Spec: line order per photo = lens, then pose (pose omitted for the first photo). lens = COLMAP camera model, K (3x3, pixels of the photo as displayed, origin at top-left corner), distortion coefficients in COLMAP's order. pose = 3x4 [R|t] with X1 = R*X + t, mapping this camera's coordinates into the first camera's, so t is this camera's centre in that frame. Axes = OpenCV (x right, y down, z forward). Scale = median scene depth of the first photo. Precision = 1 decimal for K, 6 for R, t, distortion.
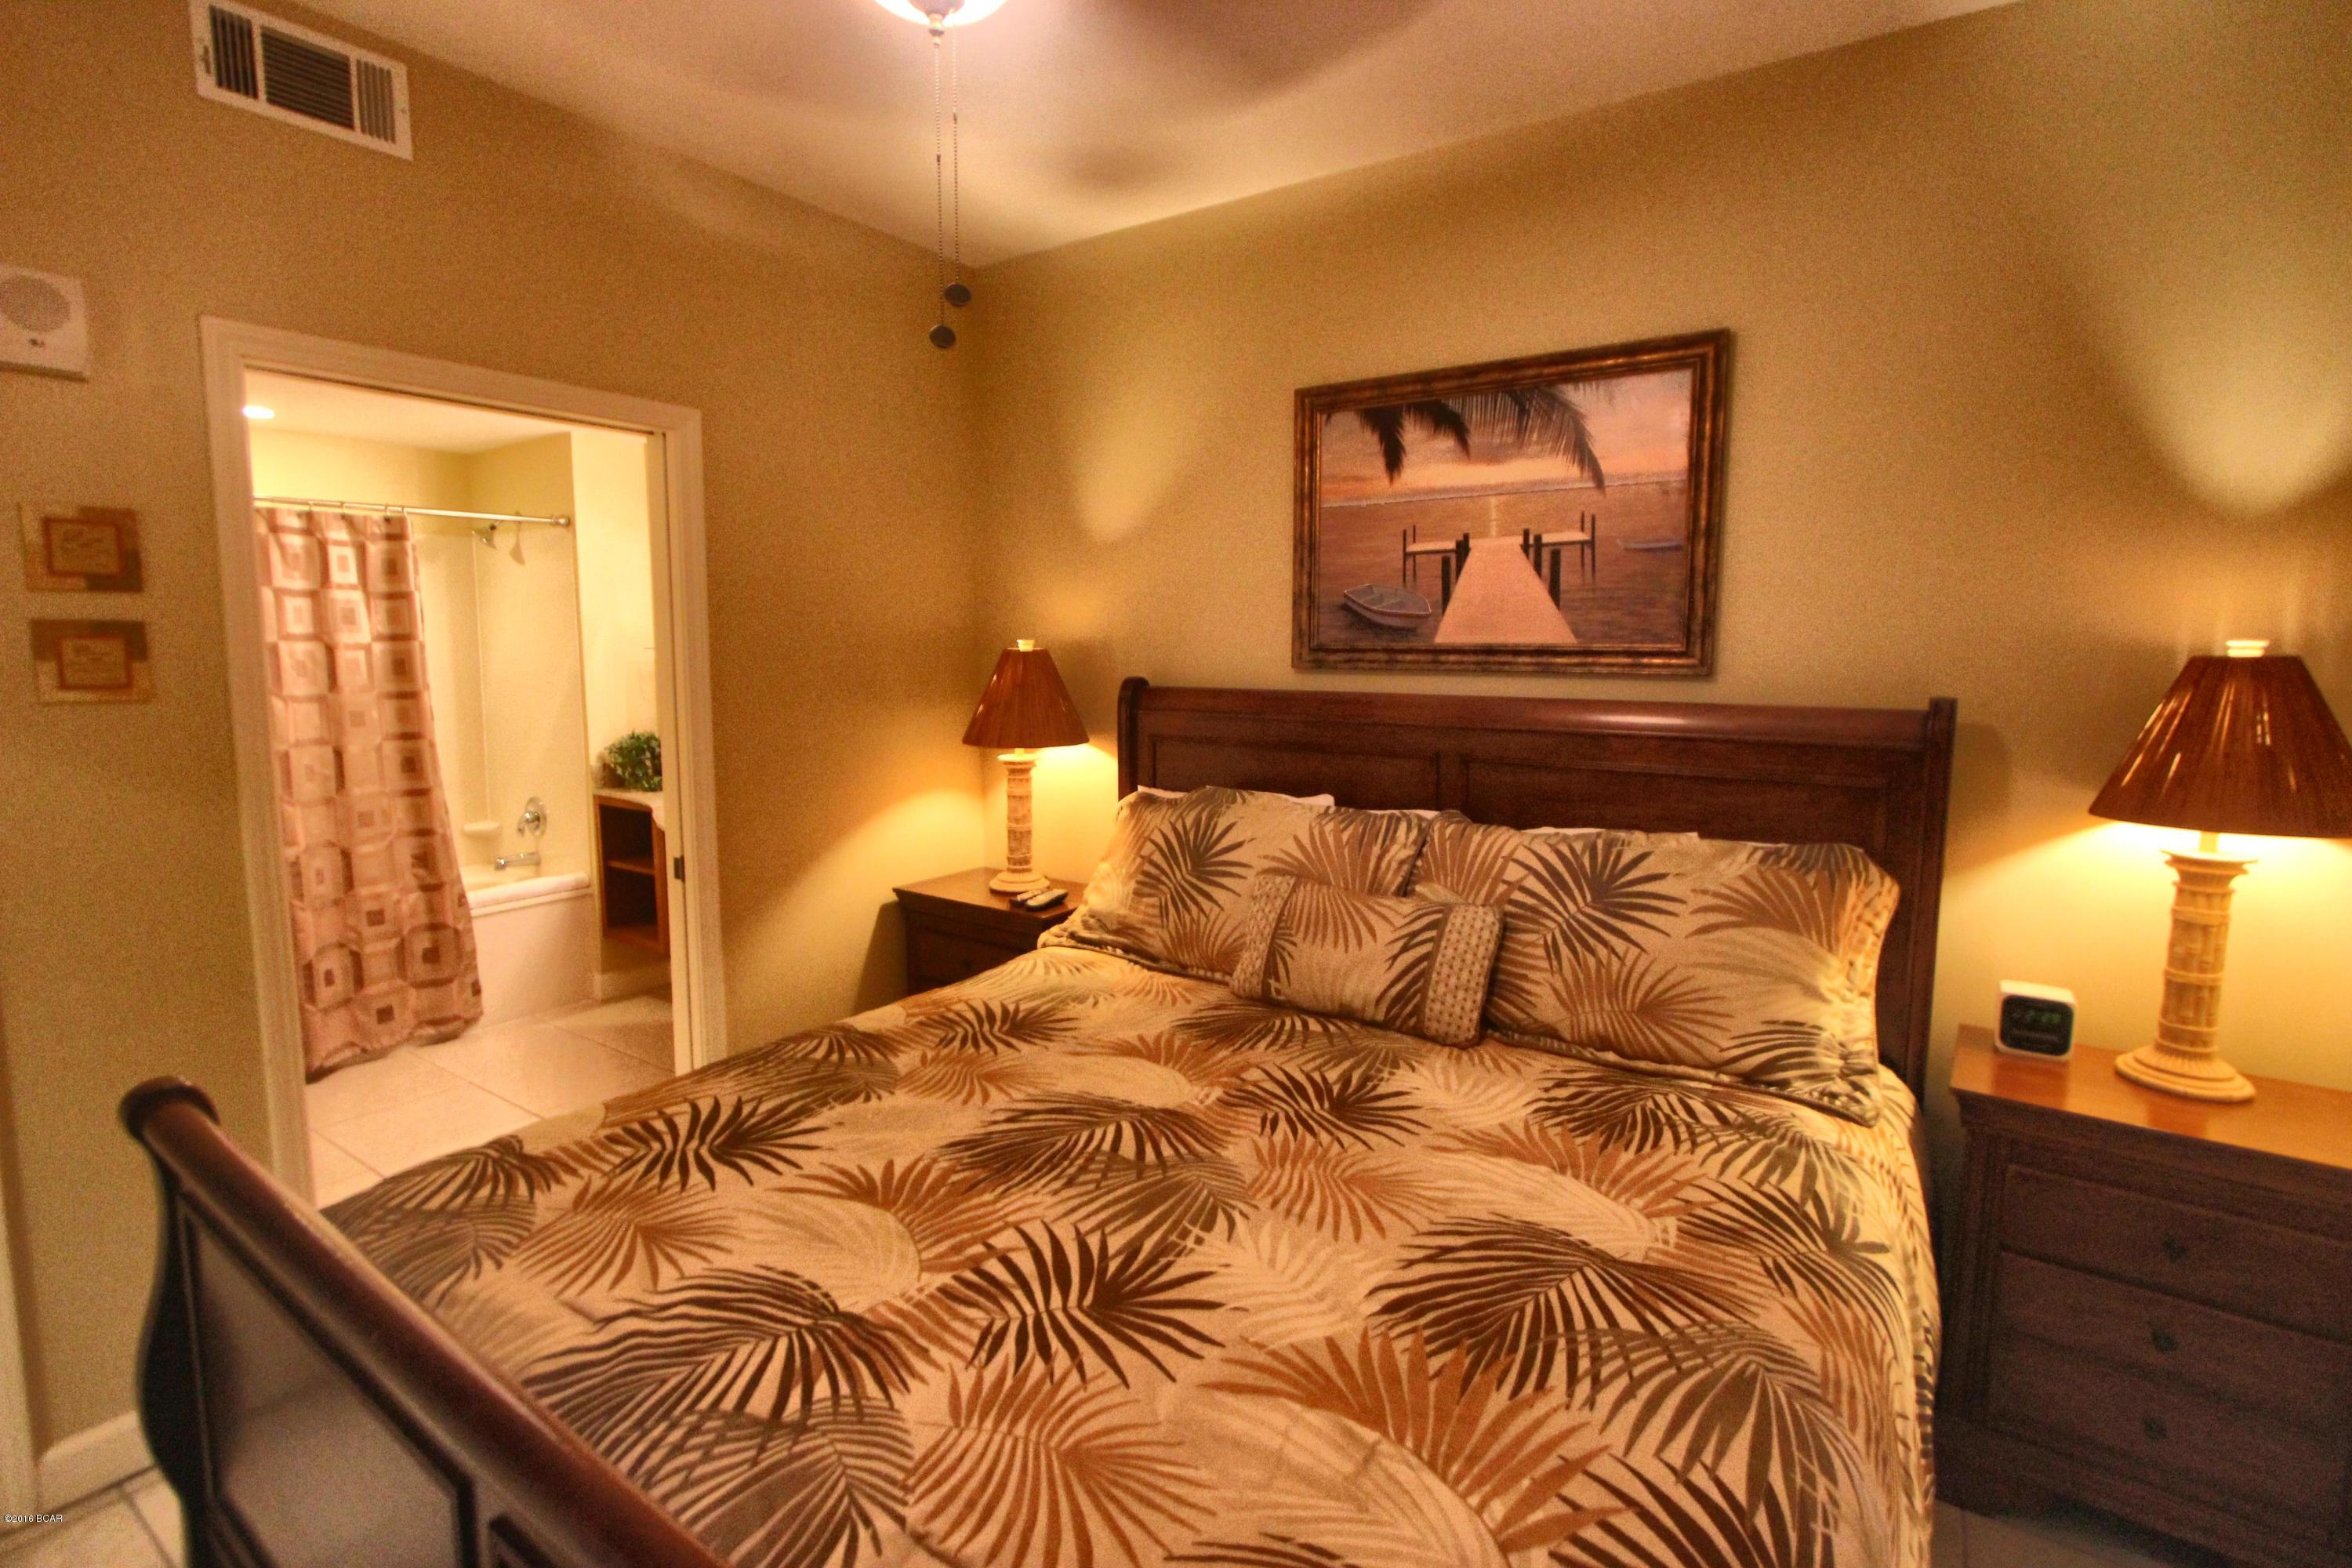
lens RADIAL K [[1079.9, 0, 1190.0], [0, 1079.9, 763.0], [0, 0, 1]] dist [-0.020180, 0.003385]
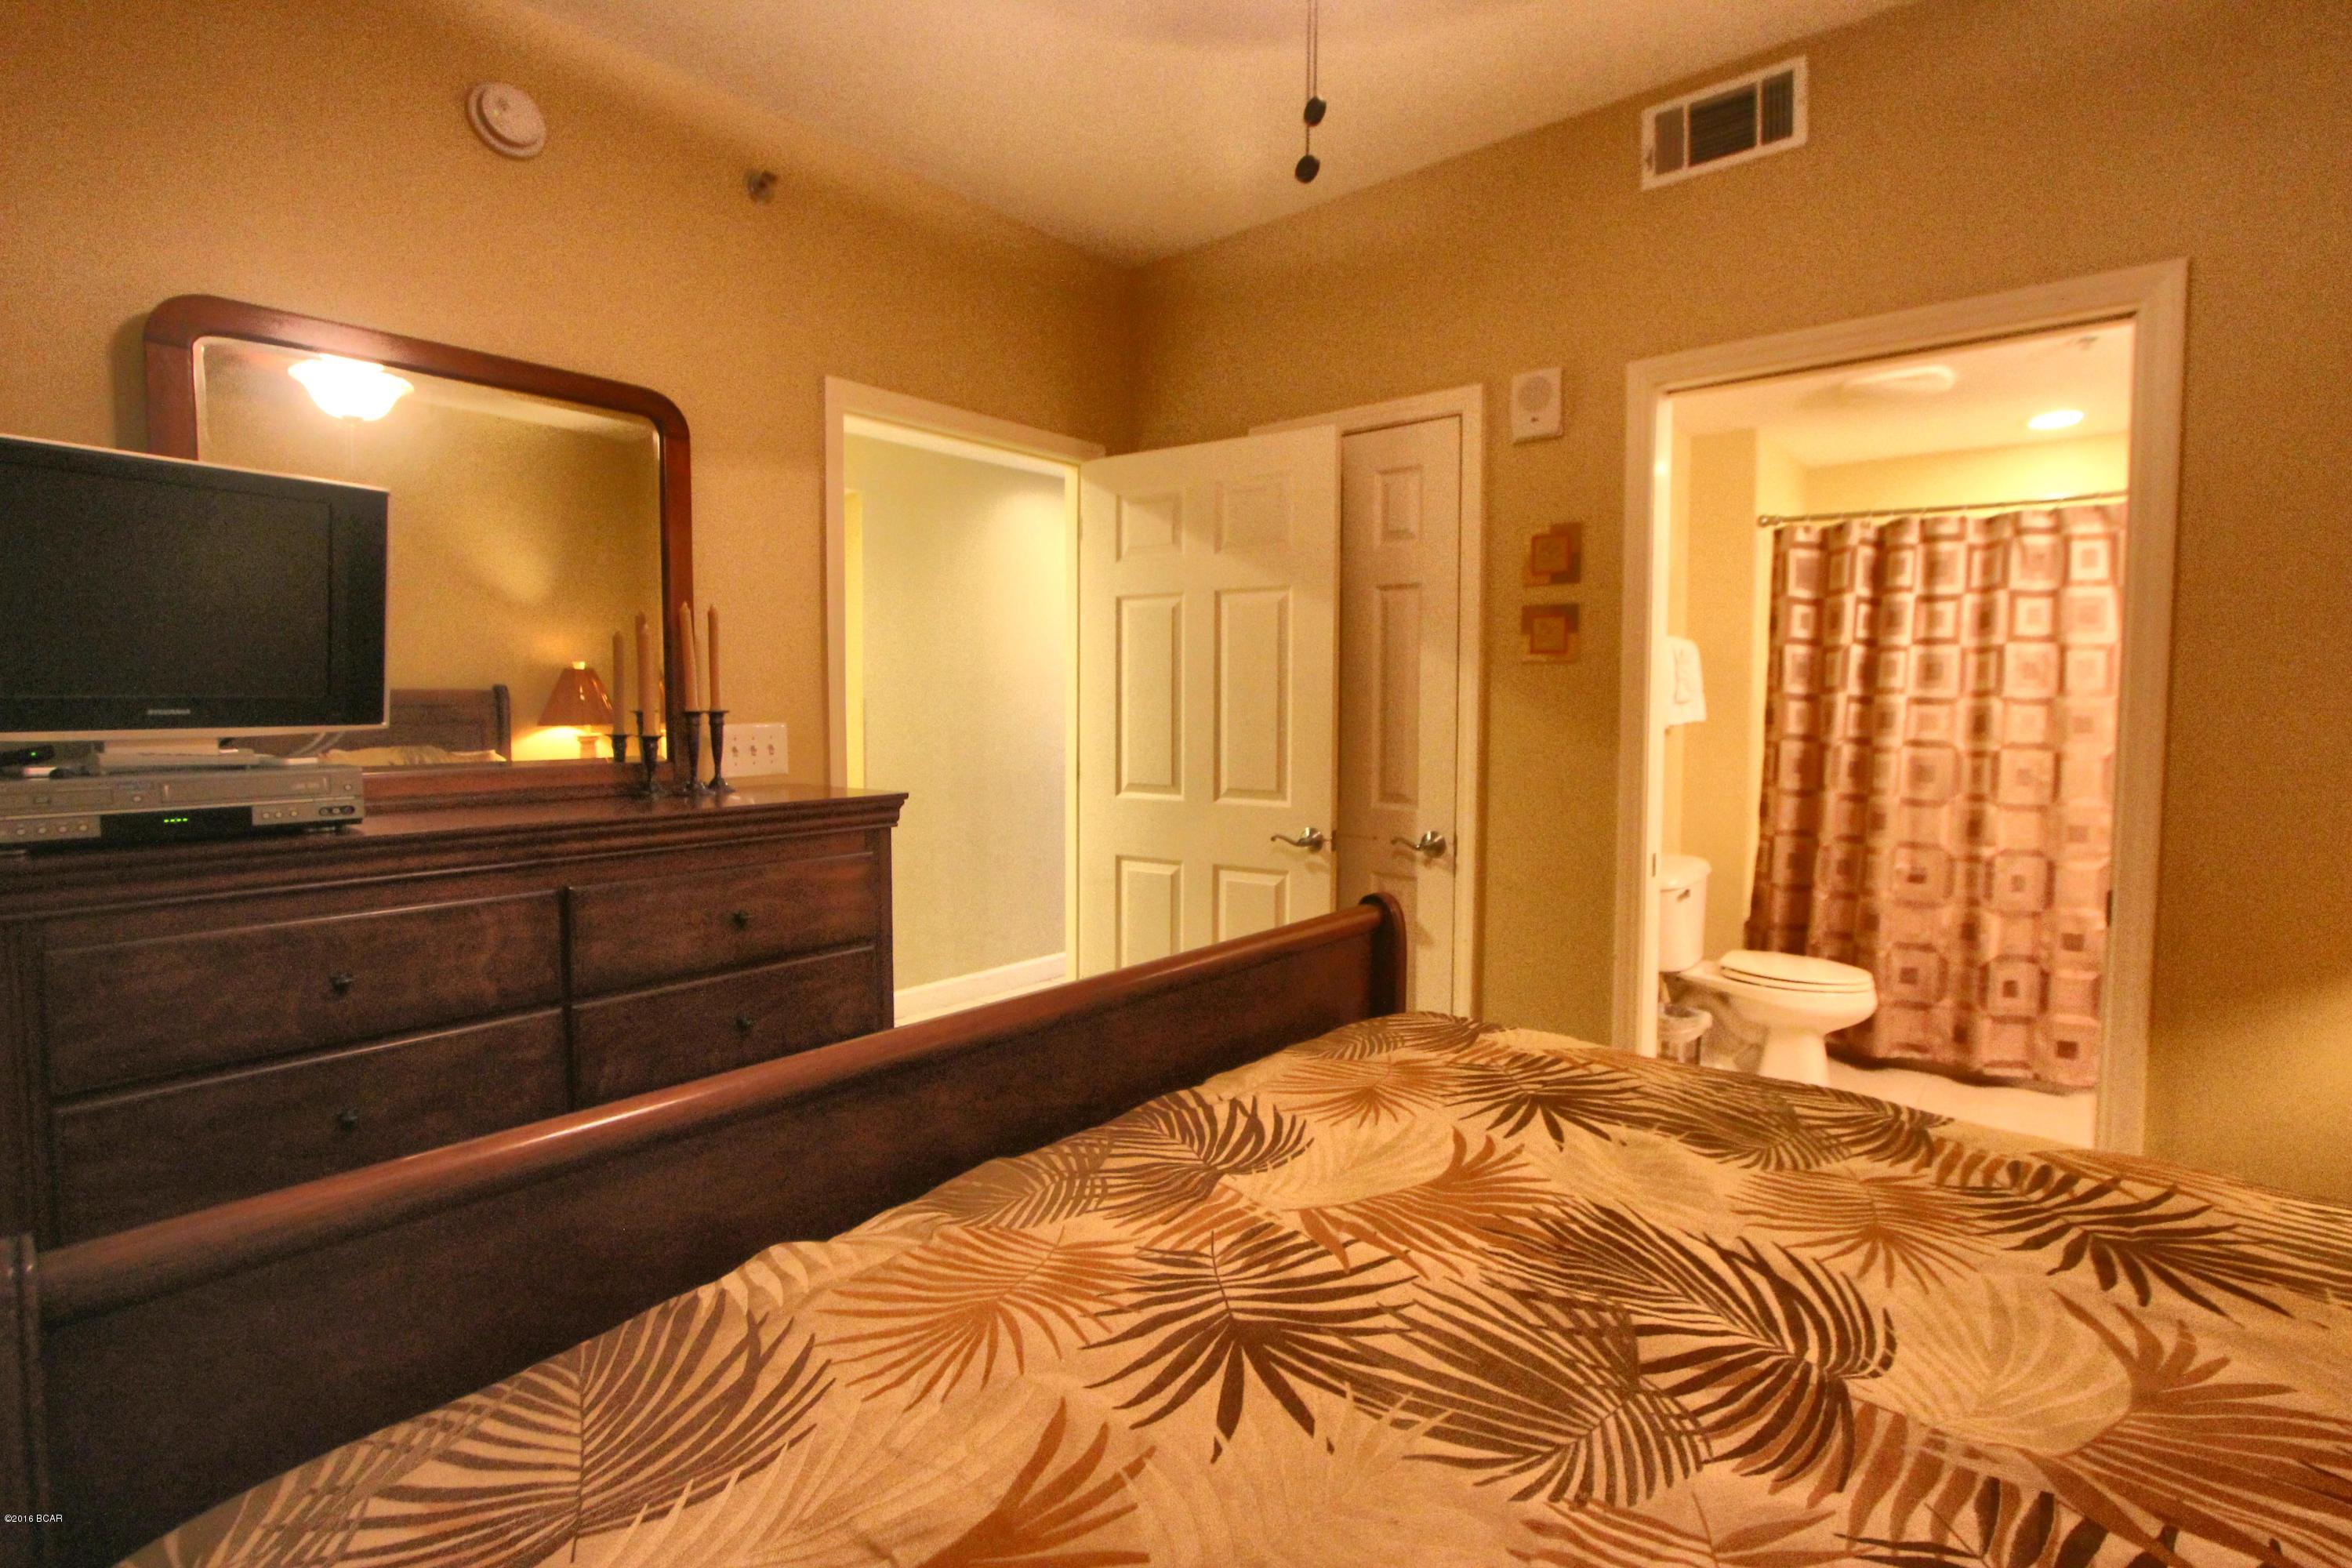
lens RADIAL K [[1079.9, 0, 1190.3], [0, 1079.9, 761.1], [0, 0, 1]] dist [-0.020180, 0.003385]
pose [[-0.107043, 0.052897, -0.992846, 0.274521], [-0.111856, 0.991604, 0.064890, 0.020253], [0.987942, 0.118002, -0.100227, 0.406466]]
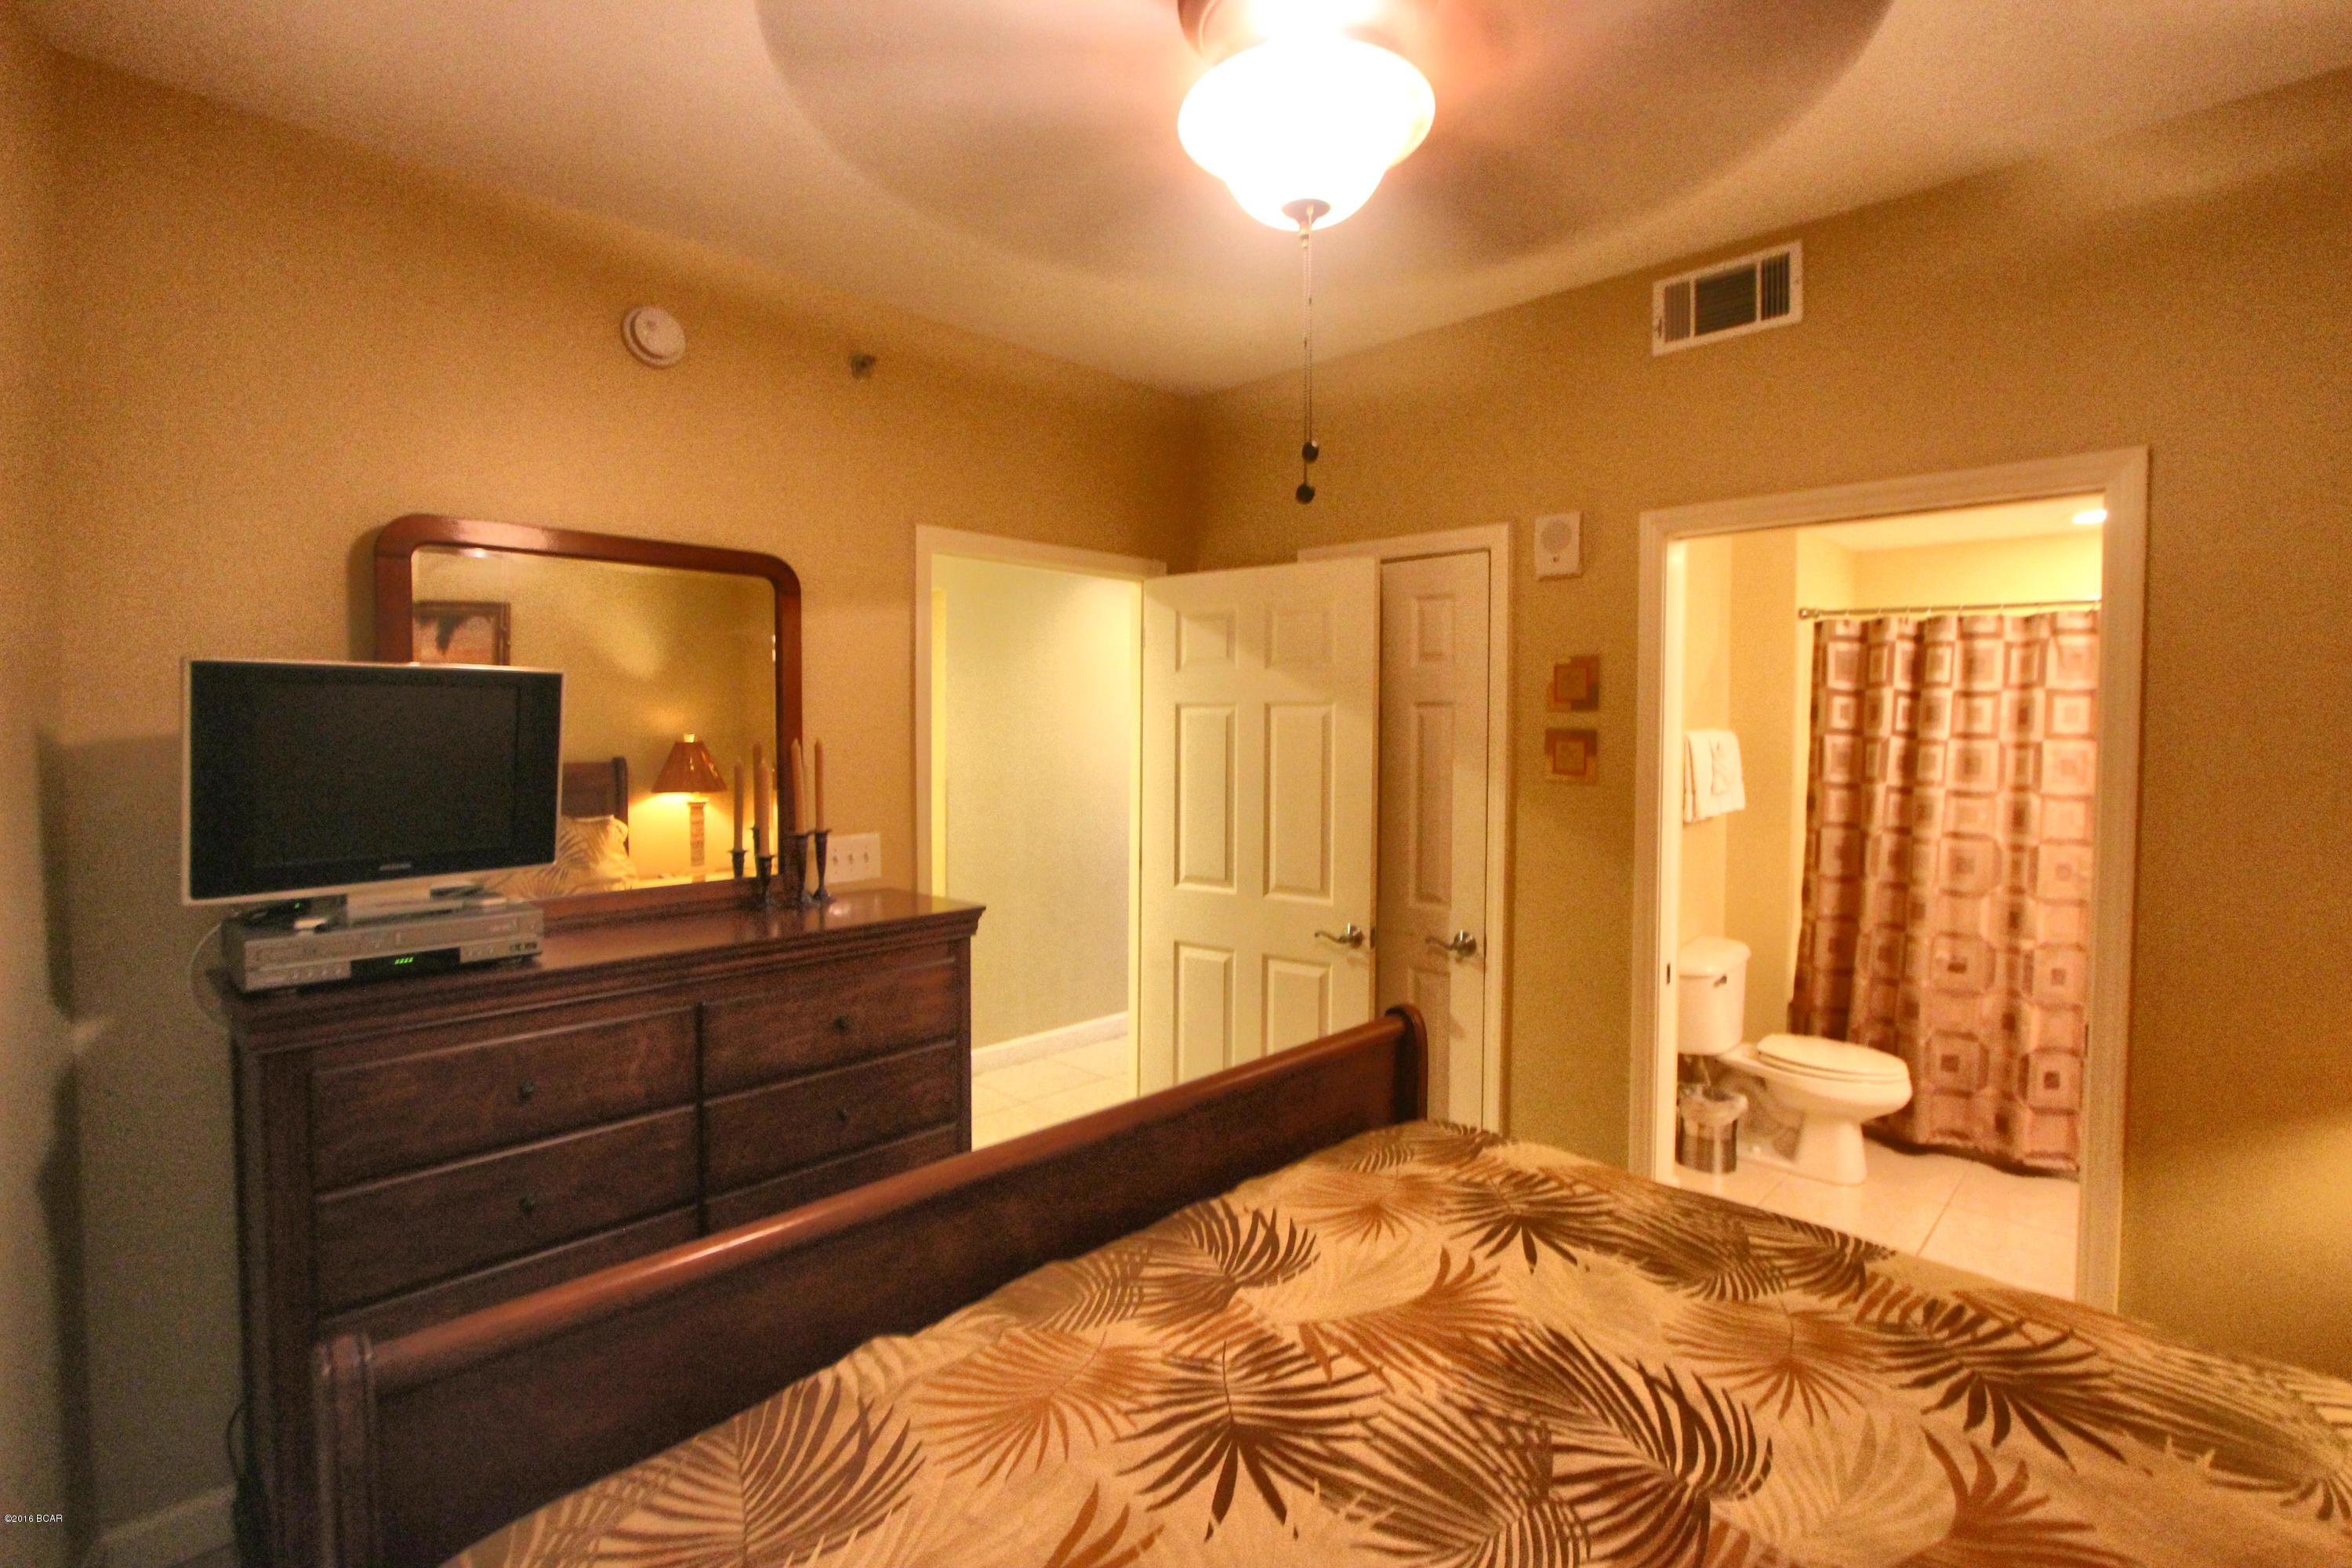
lens RADIAL K [[1079.9, 0, 1187.8], [0, 1079.9, 765.0], [0, 0, 1]] dist [-0.020180, 0.003385]
pose [[-0.178137, 0.032580, -0.983466, 0.356911], [-0.111719, 0.992320, 0.053110, -0.060973], [0.977643, 0.119333, -0.173128, 0.430299]]
